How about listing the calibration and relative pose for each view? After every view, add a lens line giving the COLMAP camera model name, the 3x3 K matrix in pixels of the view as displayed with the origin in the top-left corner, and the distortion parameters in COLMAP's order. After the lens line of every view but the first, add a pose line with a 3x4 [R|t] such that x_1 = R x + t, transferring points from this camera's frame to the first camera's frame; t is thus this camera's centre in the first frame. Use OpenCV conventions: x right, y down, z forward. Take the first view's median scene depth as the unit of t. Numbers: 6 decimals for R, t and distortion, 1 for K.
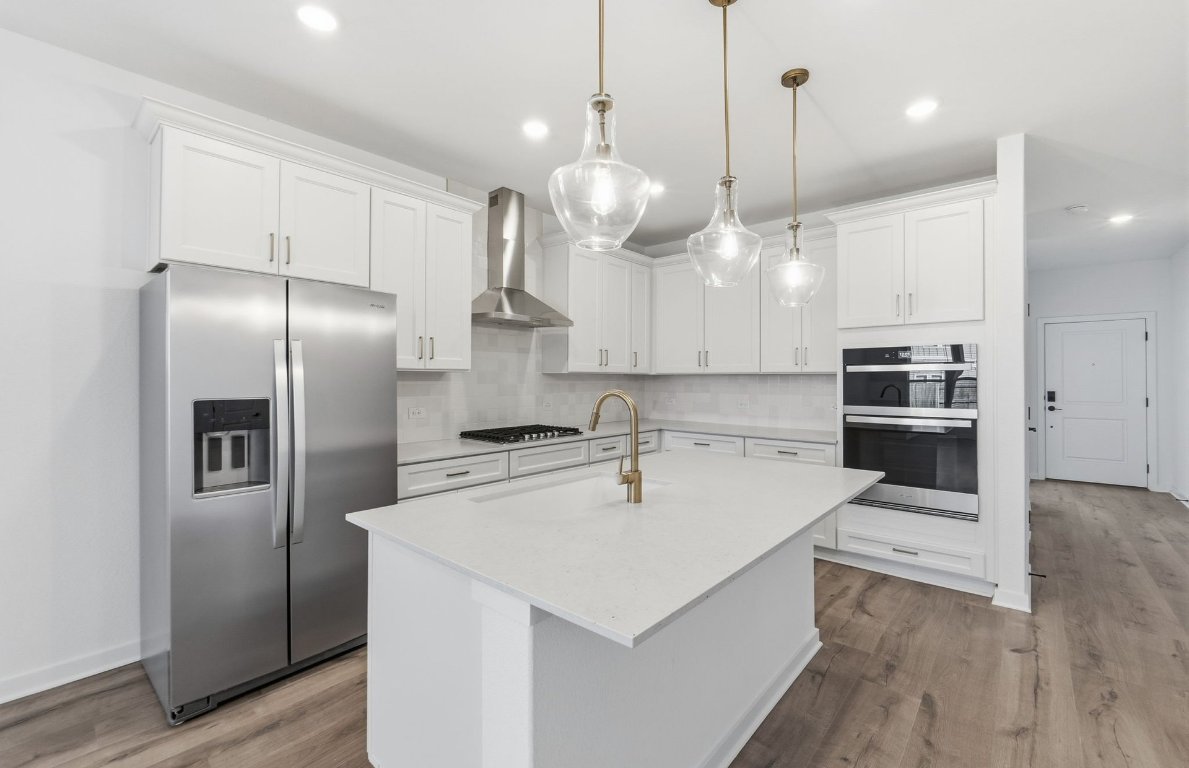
lens RADIAL K [[499.3, 0, 603.4], [0, 499.3, 377.3], [0, 0, 1]] dist [0.004728, 0.000290]
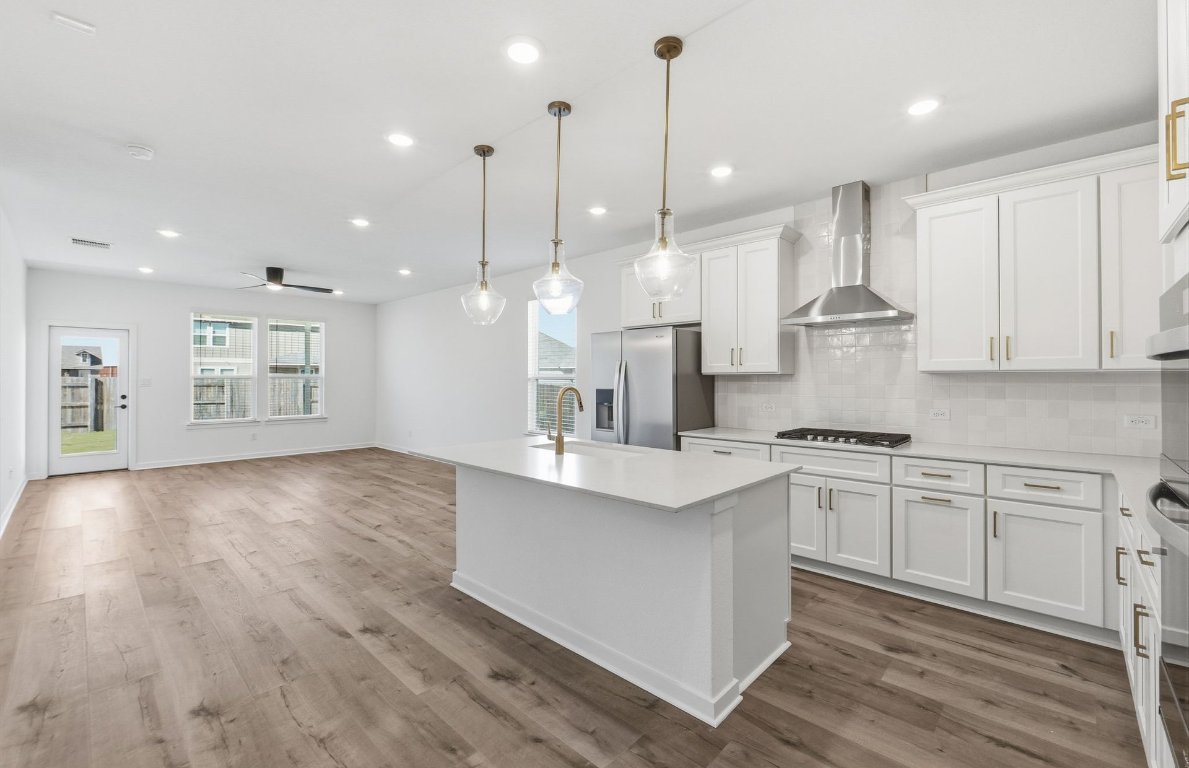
lens RADIAL K [[493.9, 0, 596.8], [0, 493.9, 378.3], [0, 0, 1]] dist [-0.002074, -0.000062]
pose [[-0.043993, -0.002435, -0.999029, 0.901648], [0.001349, 0.999996, -0.002496, 0.002301], [0.999031, -0.001458, -0.043990, 0.641451]]
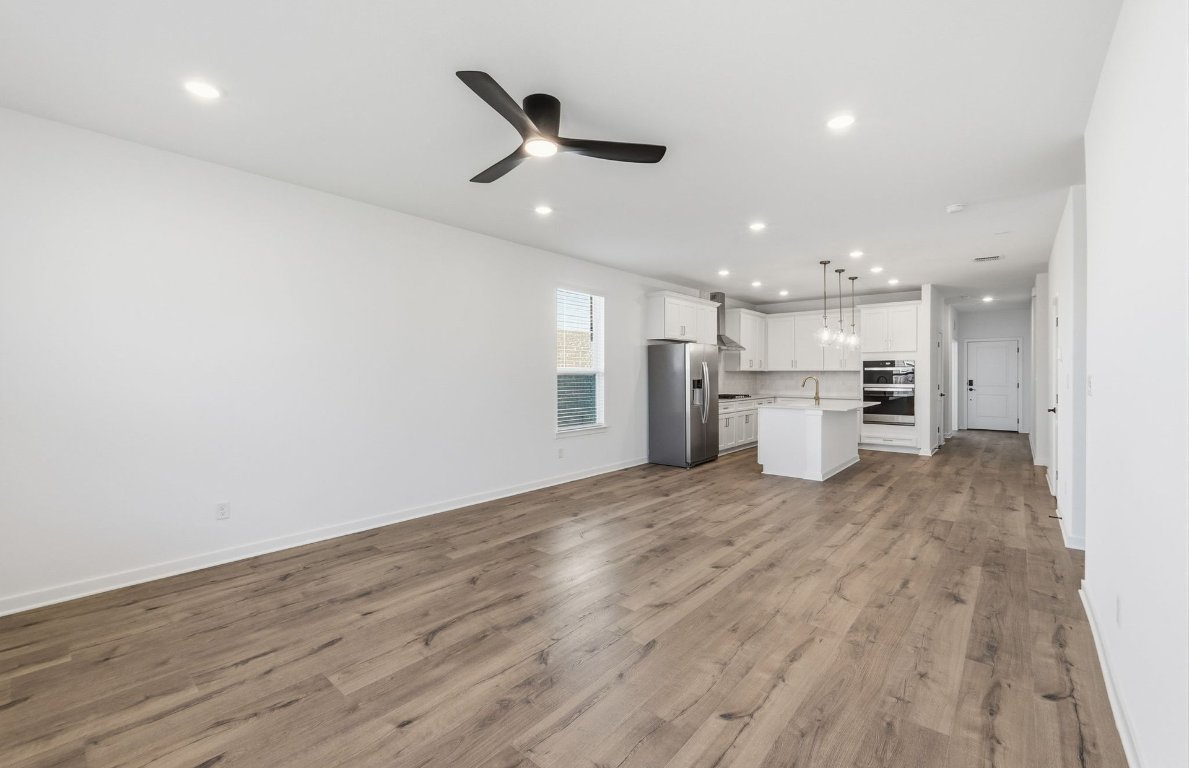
lens RADIAL K [[493.9, 0, 596.8], [0, 493.9, 378.3], [0, 0, 1]] dist [-0.002074, -0.000062]
pose [[0.999997, -0.002262, 0.001264, -0.887257], [0.002247, 0.999930, 0.011625, -0.002702], [-0.001290, -0.011622, 0.999932, -1.519578]]
